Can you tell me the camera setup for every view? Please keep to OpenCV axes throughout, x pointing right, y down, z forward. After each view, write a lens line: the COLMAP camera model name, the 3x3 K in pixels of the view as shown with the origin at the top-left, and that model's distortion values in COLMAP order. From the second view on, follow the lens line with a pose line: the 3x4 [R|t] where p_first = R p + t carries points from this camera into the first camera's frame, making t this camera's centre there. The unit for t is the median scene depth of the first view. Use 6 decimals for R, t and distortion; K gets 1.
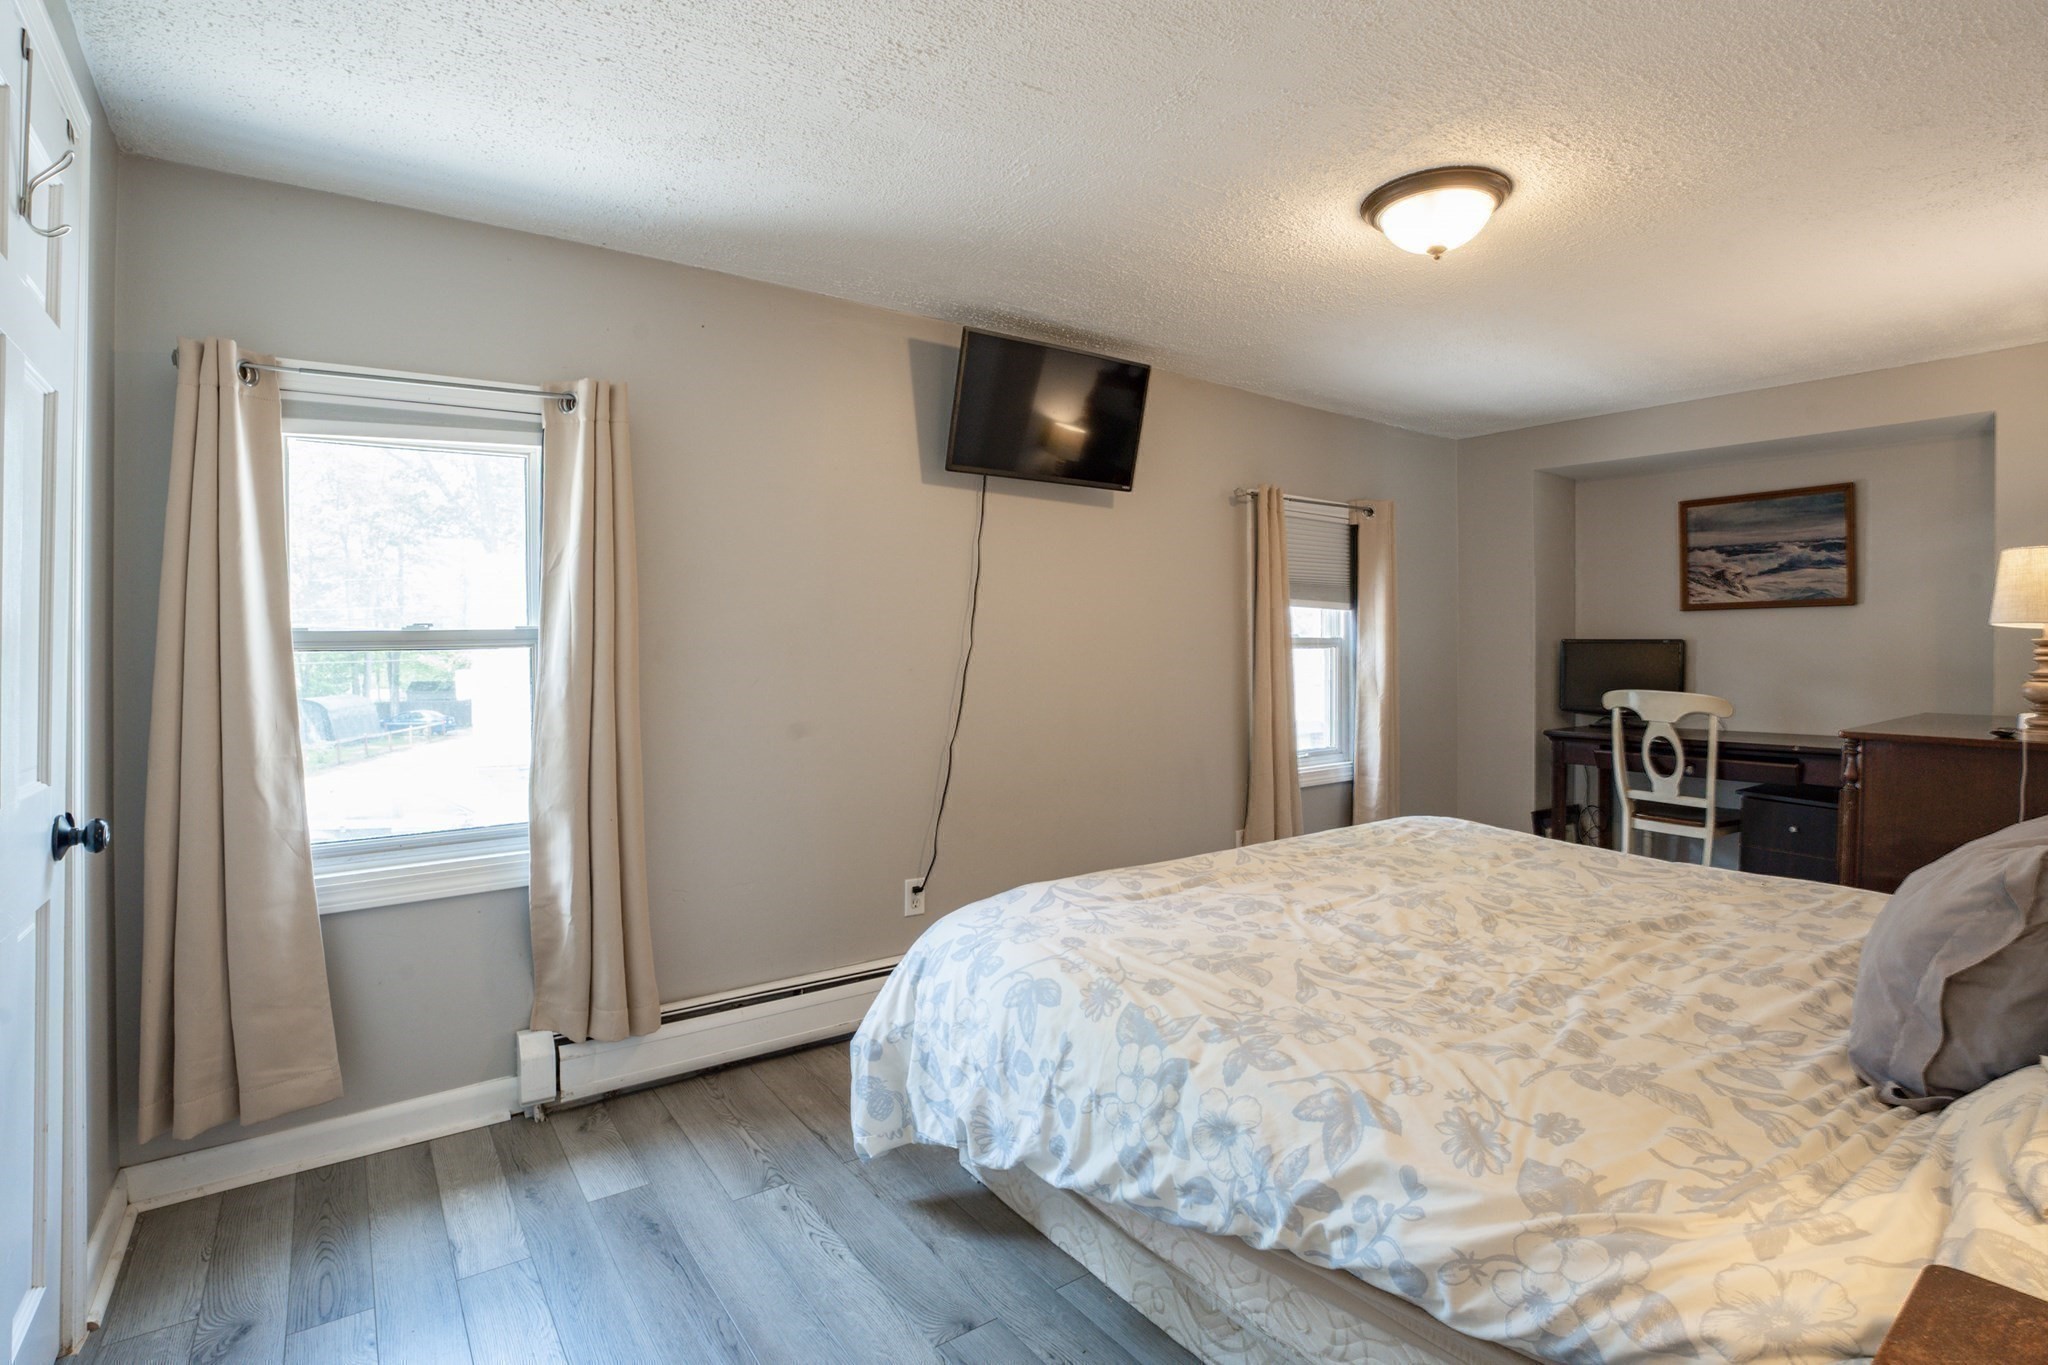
lens RADIAL K [[913.6, 0, 1015.5], [0, 913.6, 666.5], [0, 0, 1]] dist [0.001825, 0.000389]
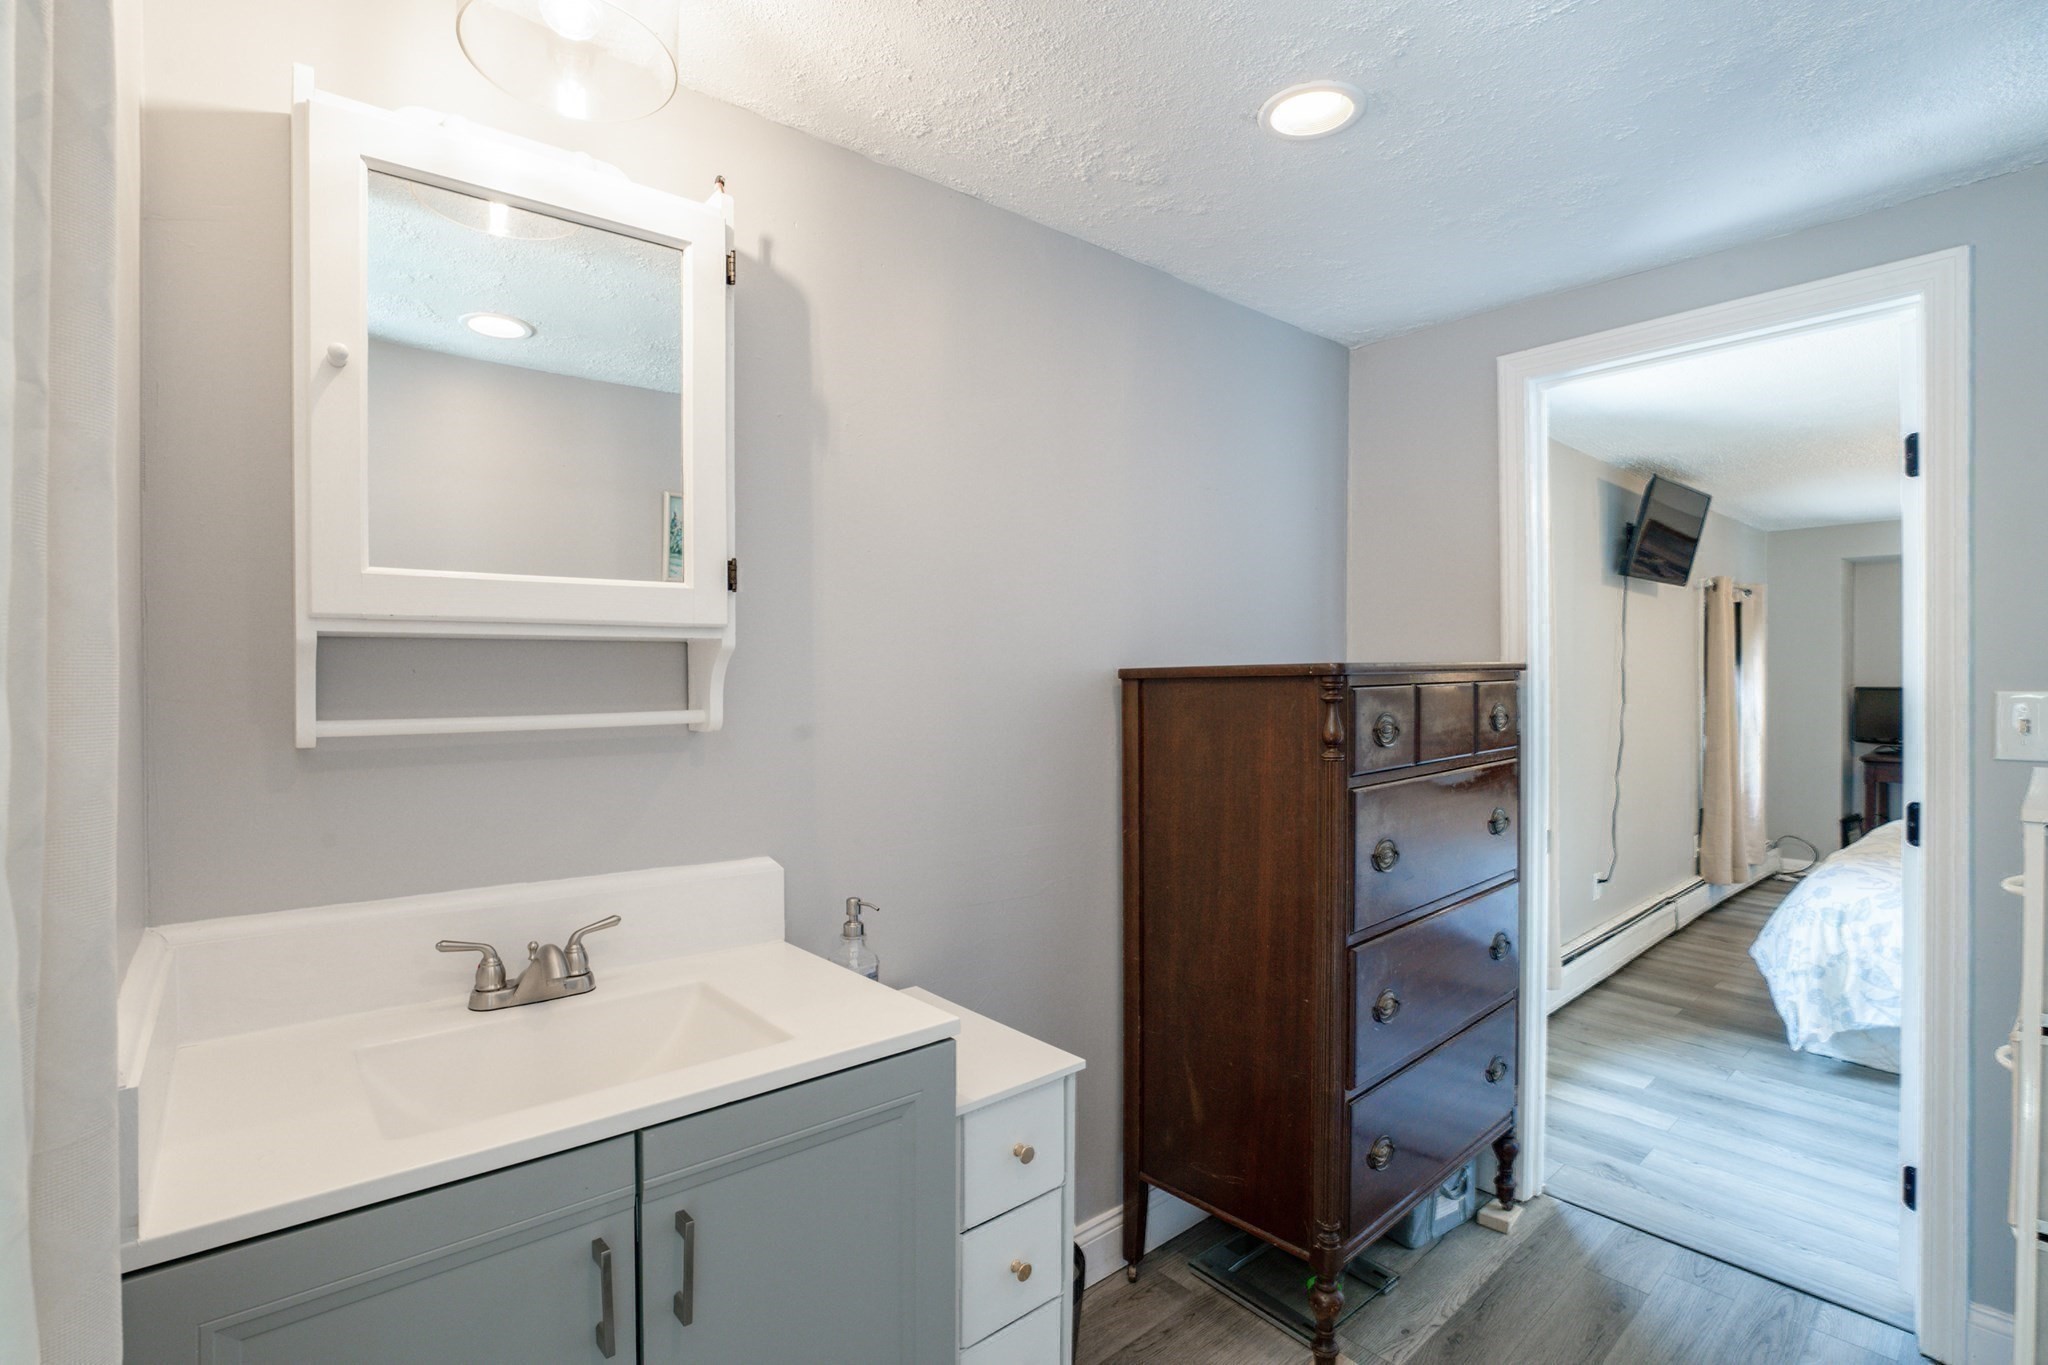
lens RADIAL K [[913.6, 0, 1015.5], [0, 913.6, 666.5], [0, 0, 1]] dist [0.001825, 0.000389]
pose [[0.987743, -0.013670, 0.155490, -1.738191], [0.018106, 0.999468, -0.027145, -0.079726], [-0.155036, 0.029628, 0.987464, -0.334952]]
